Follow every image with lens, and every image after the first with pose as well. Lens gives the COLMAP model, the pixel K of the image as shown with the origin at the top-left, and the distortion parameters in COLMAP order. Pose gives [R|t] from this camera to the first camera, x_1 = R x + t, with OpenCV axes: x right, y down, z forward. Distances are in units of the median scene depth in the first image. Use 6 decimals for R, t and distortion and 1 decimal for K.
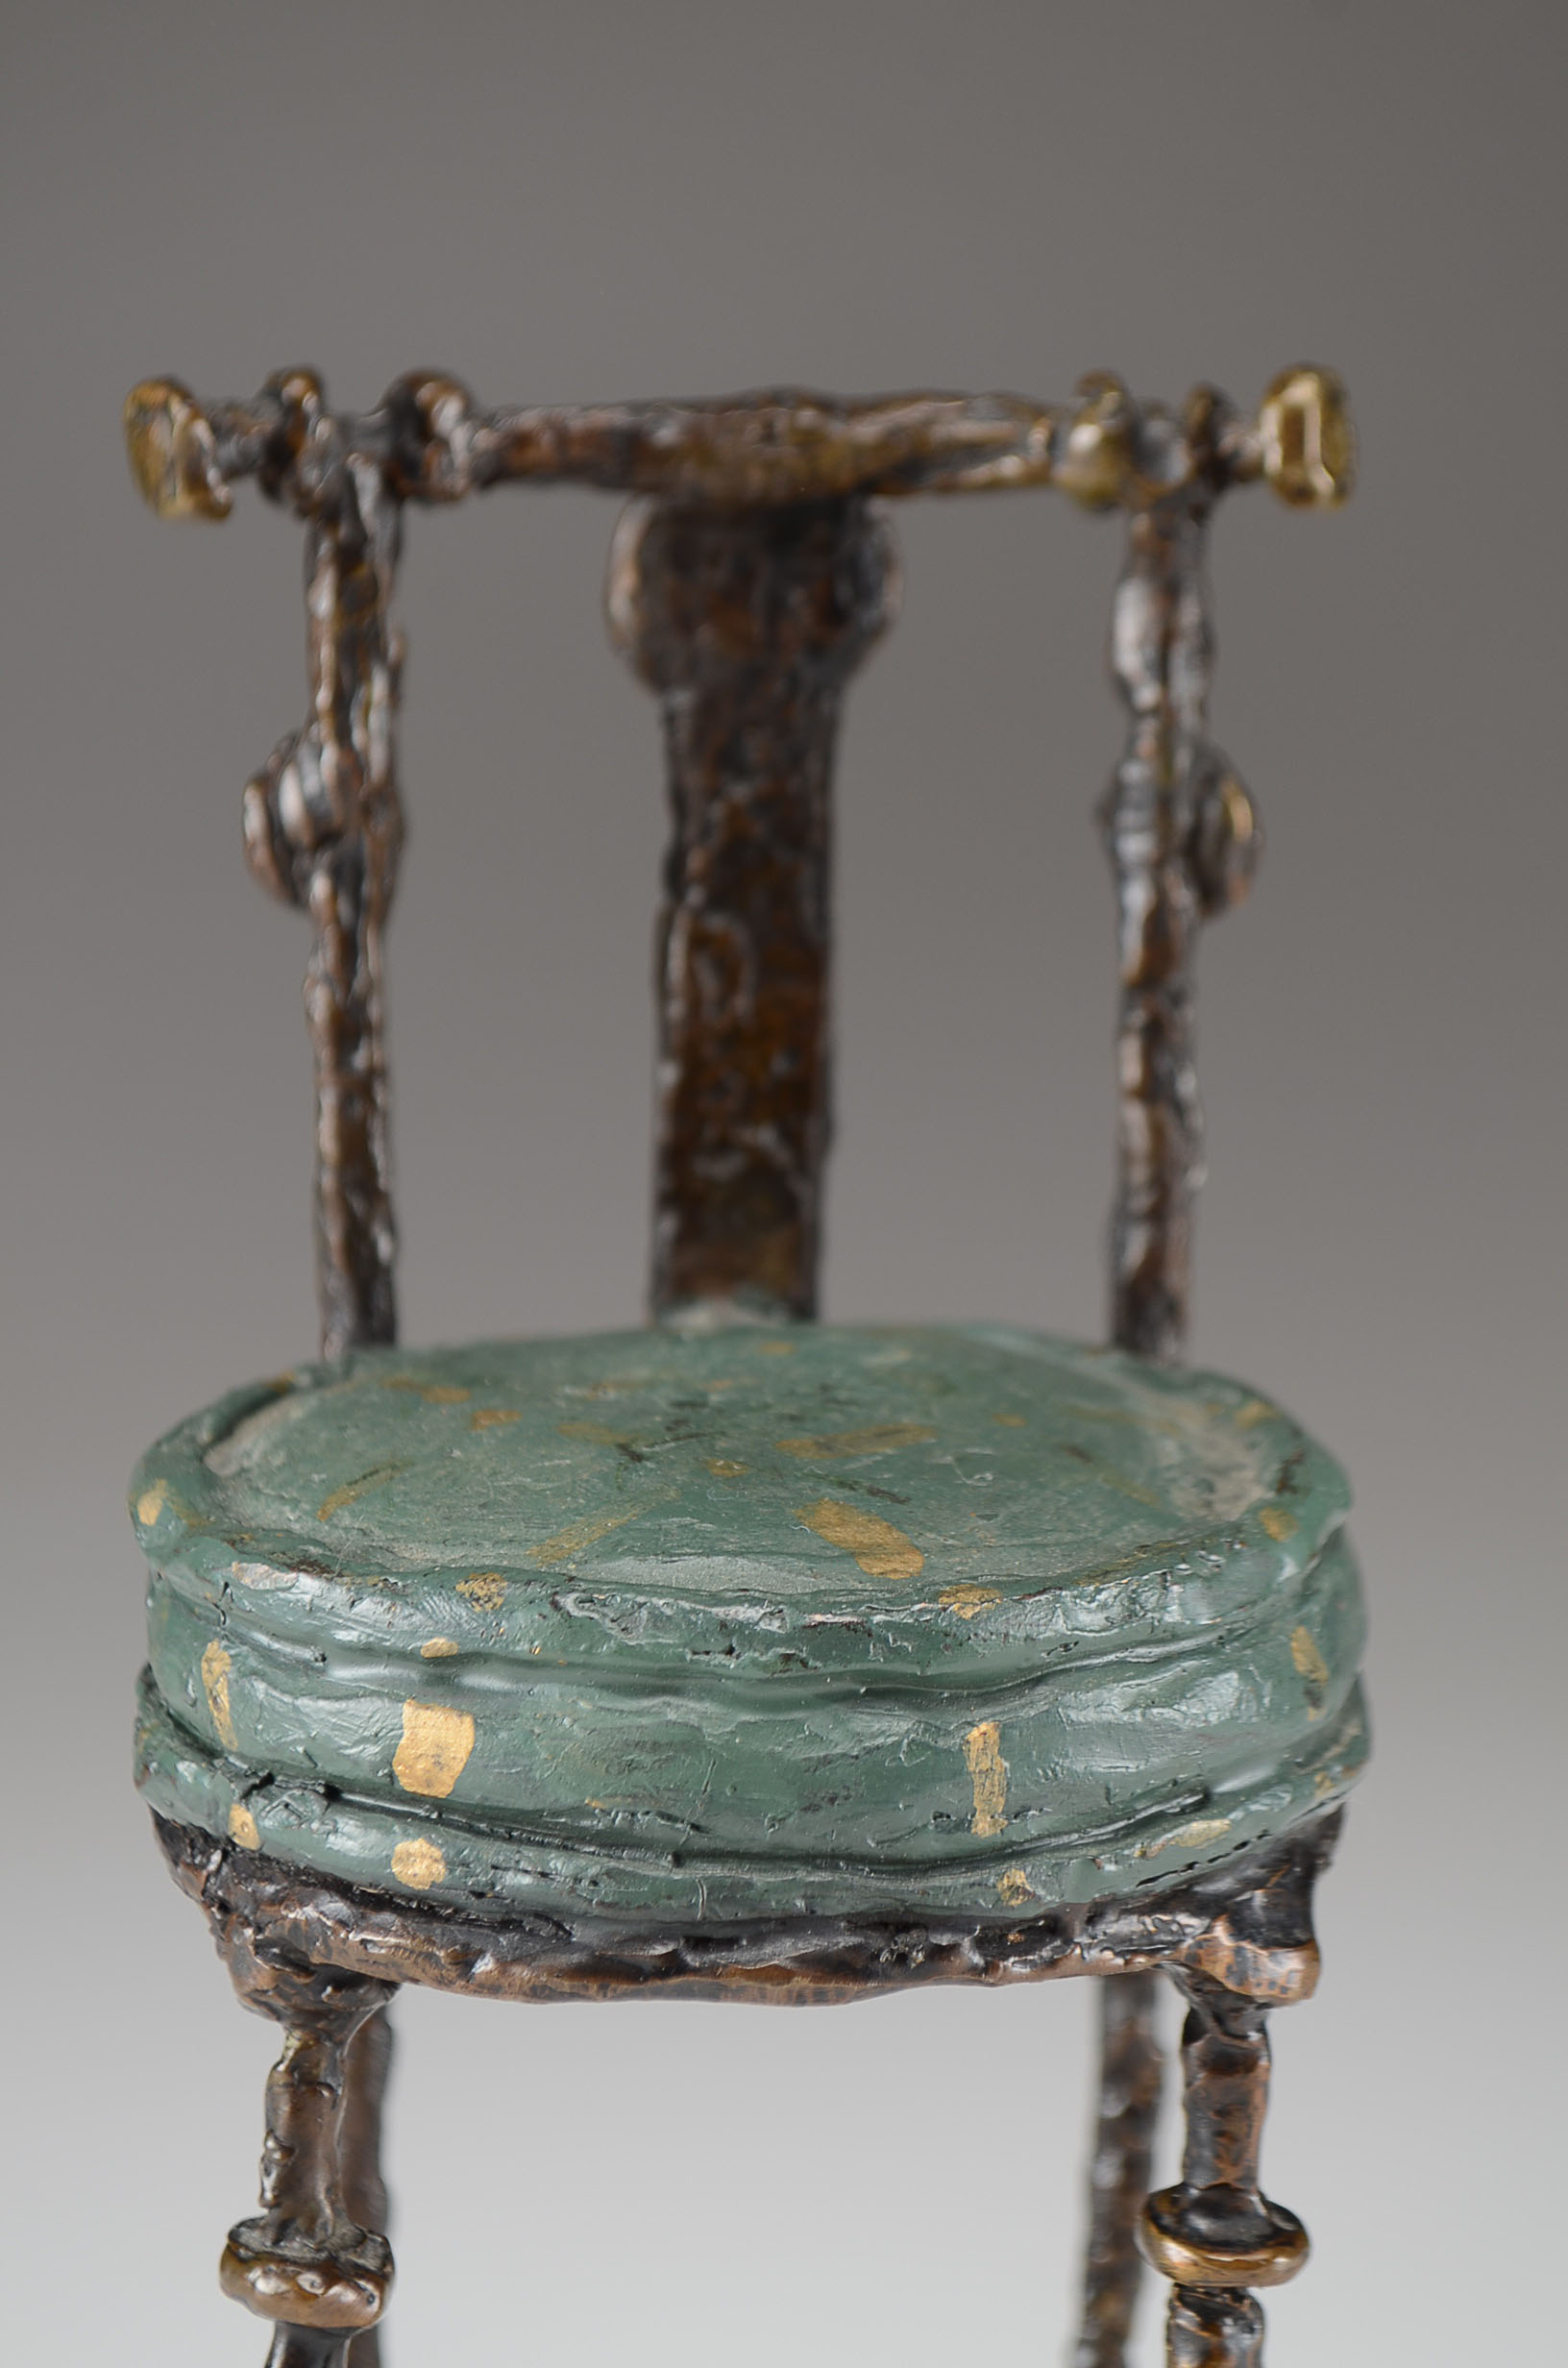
lens RADIAL K [[5132.8, 0, 784.0], [0, 5132.8, 1184.0], [0, 0, 1]] dist [0.032293, 0.374974]
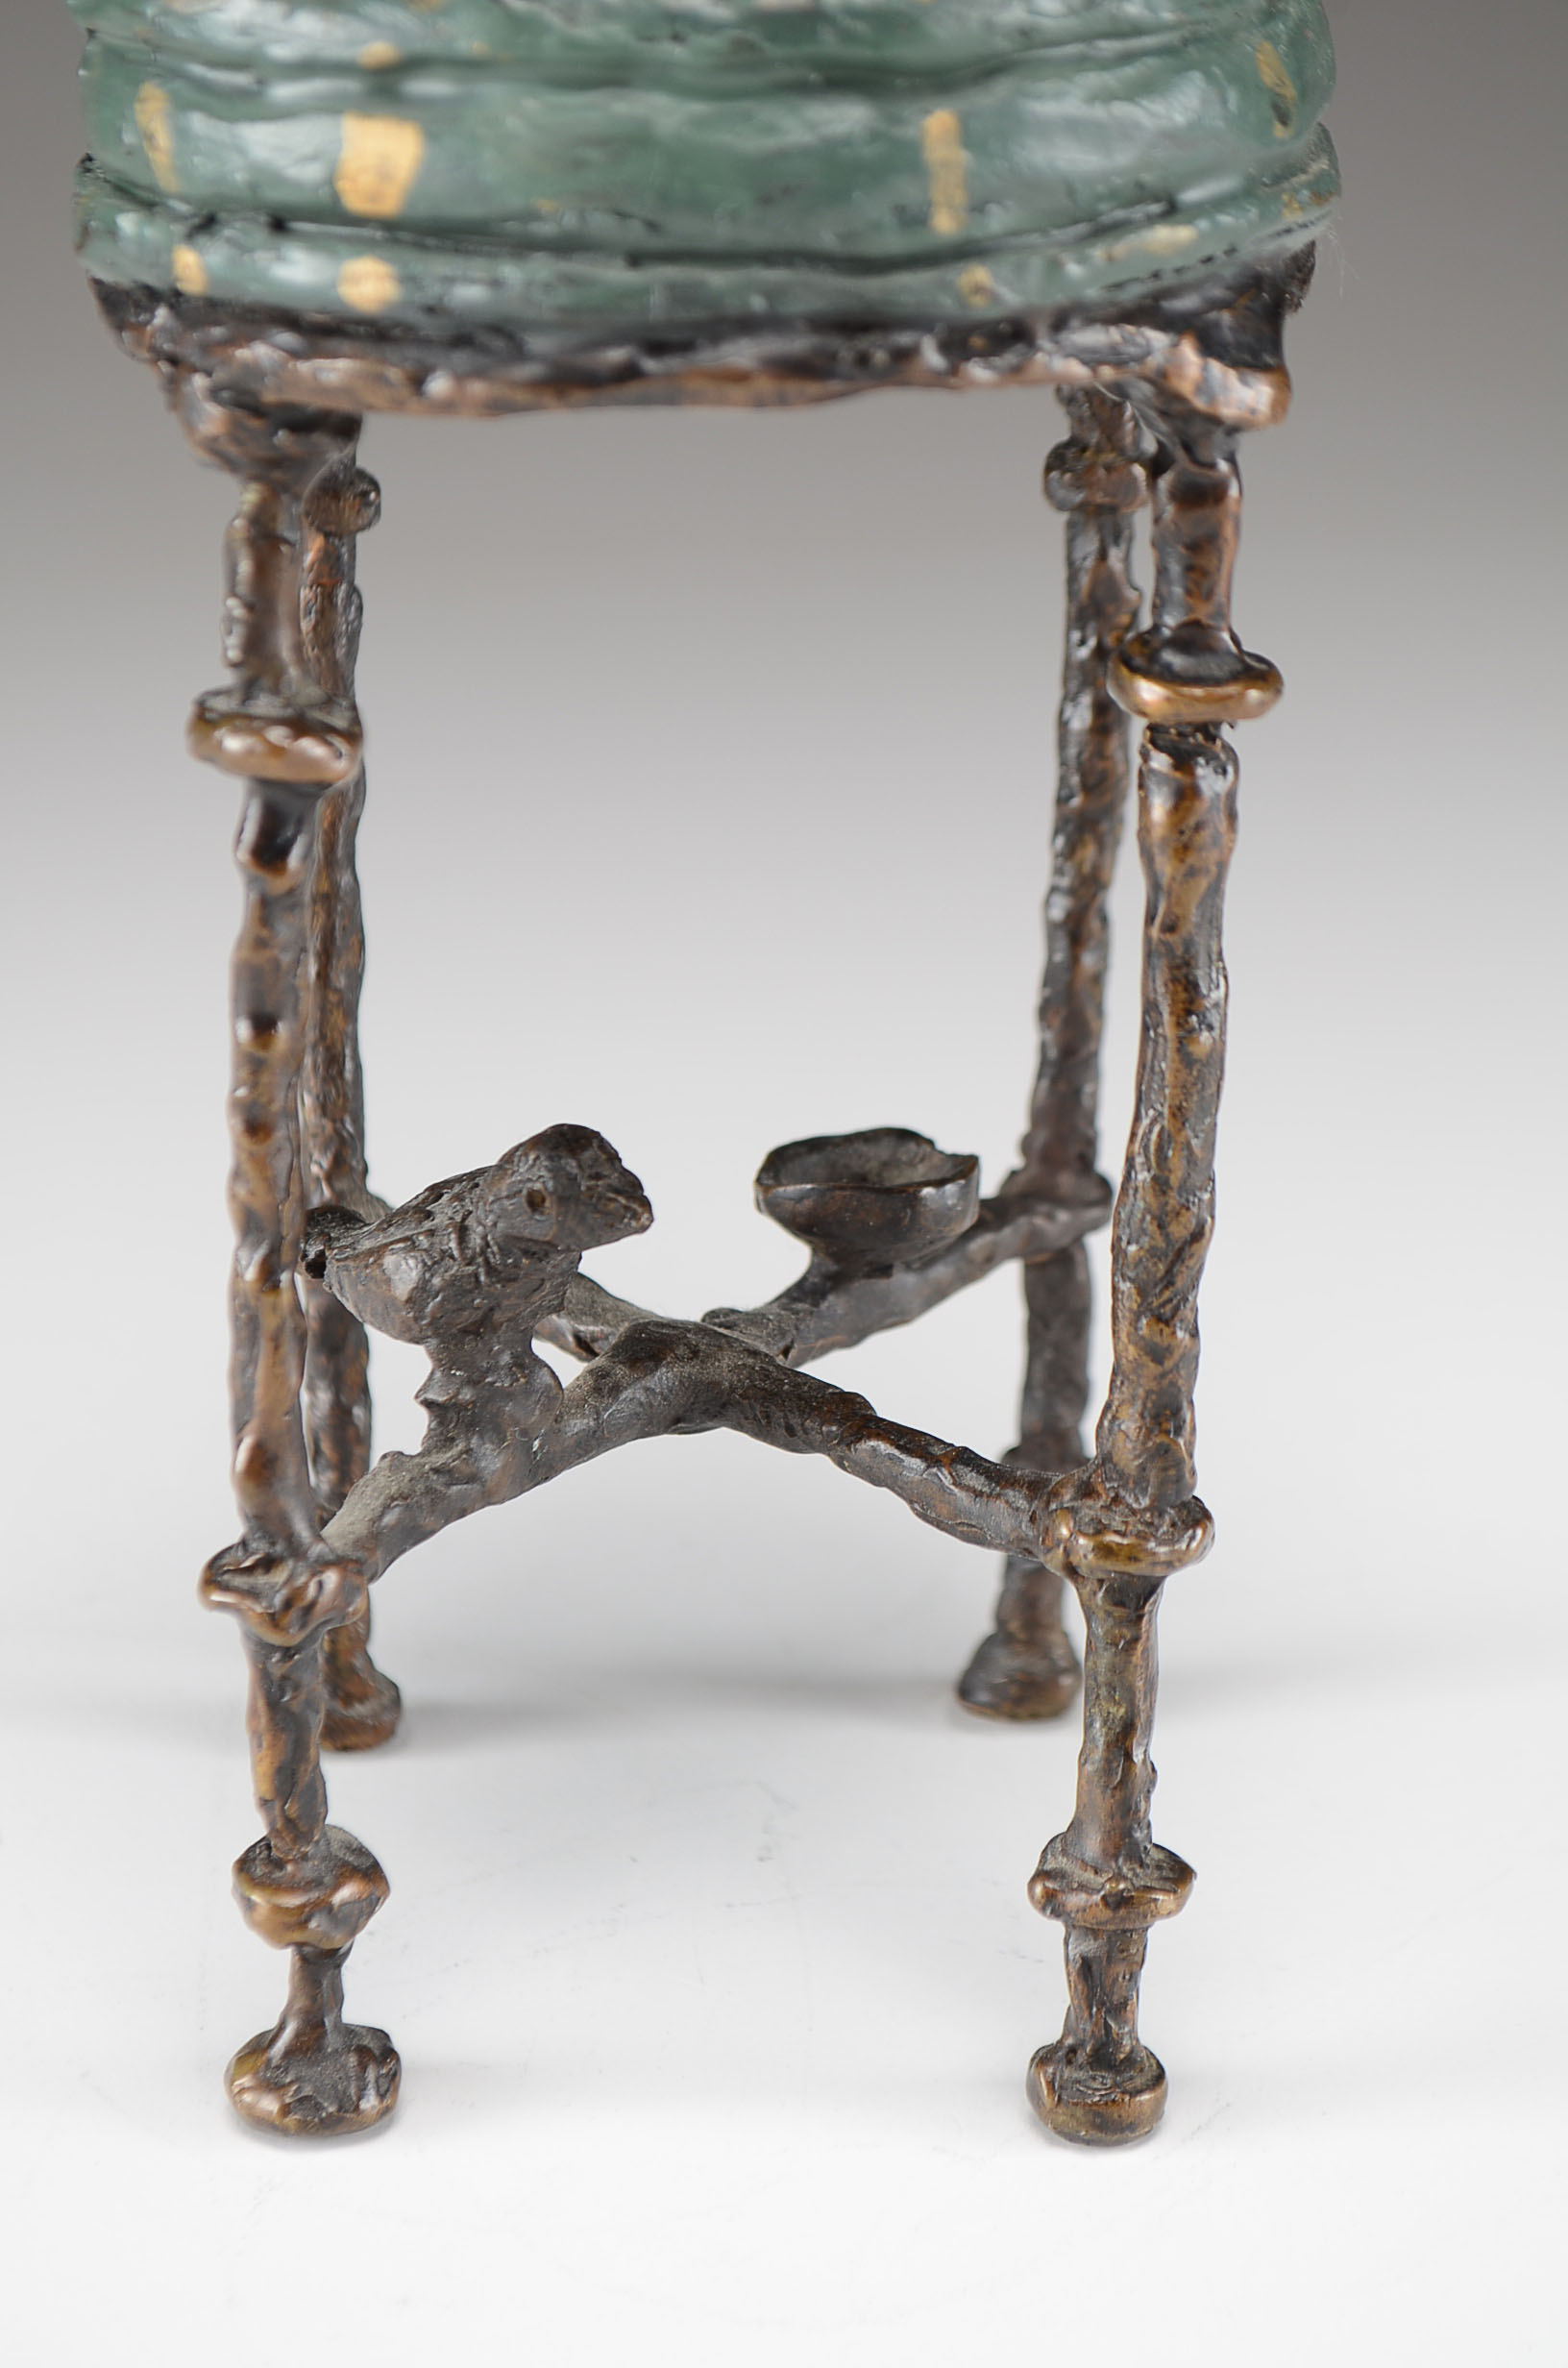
lens RADIAL K [[5132.8, 0, 784.0], [0, 5132.8, 1184.0], [0, 0, 1]] dist [0.032293, 0.374974]
pose [[0.999557, -0.029666, 0.002560, 0.000481], [0.028889, 0.987024, 0.157954, 0.145521], [-0.007213, -0.157810, 0.987443, 0.004600]]
